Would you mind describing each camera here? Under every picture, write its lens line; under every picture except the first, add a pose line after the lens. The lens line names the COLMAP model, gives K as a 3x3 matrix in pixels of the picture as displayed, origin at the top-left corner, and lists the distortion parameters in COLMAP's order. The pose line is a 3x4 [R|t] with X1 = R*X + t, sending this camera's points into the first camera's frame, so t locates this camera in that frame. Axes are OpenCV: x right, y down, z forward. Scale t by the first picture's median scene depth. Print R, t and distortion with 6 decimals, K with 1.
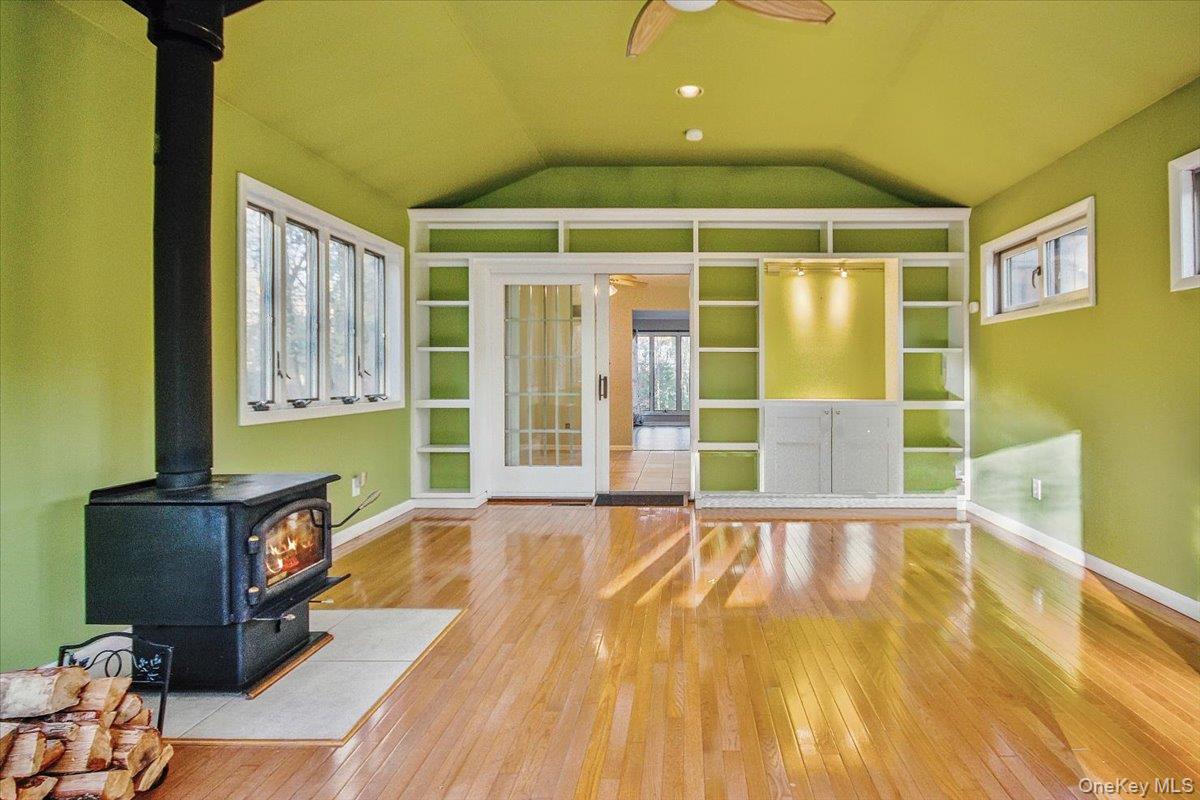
lens RADIAL K [[588.8, 0, 613.9], [0, 588.8, 380.5], [0, 0, 1]] dist [-0.001355, -0.001251]
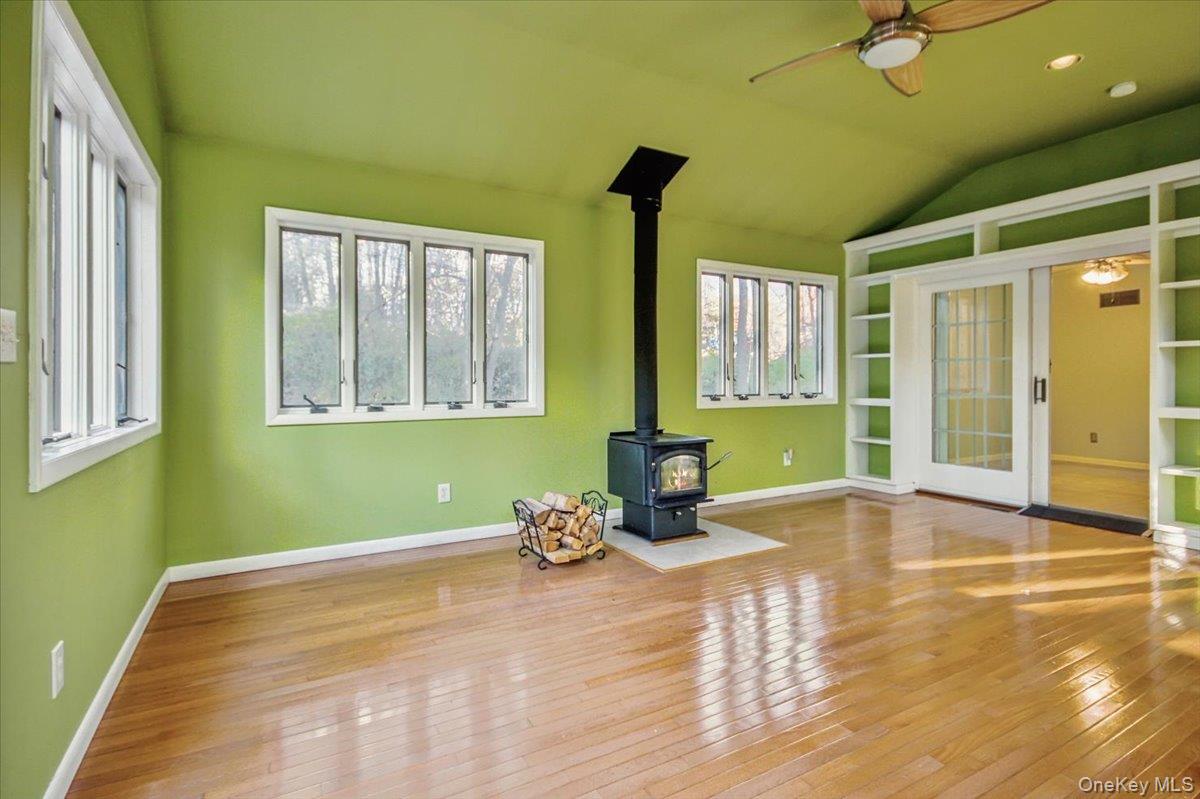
lens RADIAL K [[588.8, 0, 613.9], [0, 588.8, 380.0], [0, 0, 1]] dist [-0.001355, -0.001251]
pose [[0.517254, -0.001410, -0.855831, 0.456669], [-0.001585, 0.999995, -0.002606, -0.000472], [0.855830, 0.002704, 0.517249, -0.052669]]
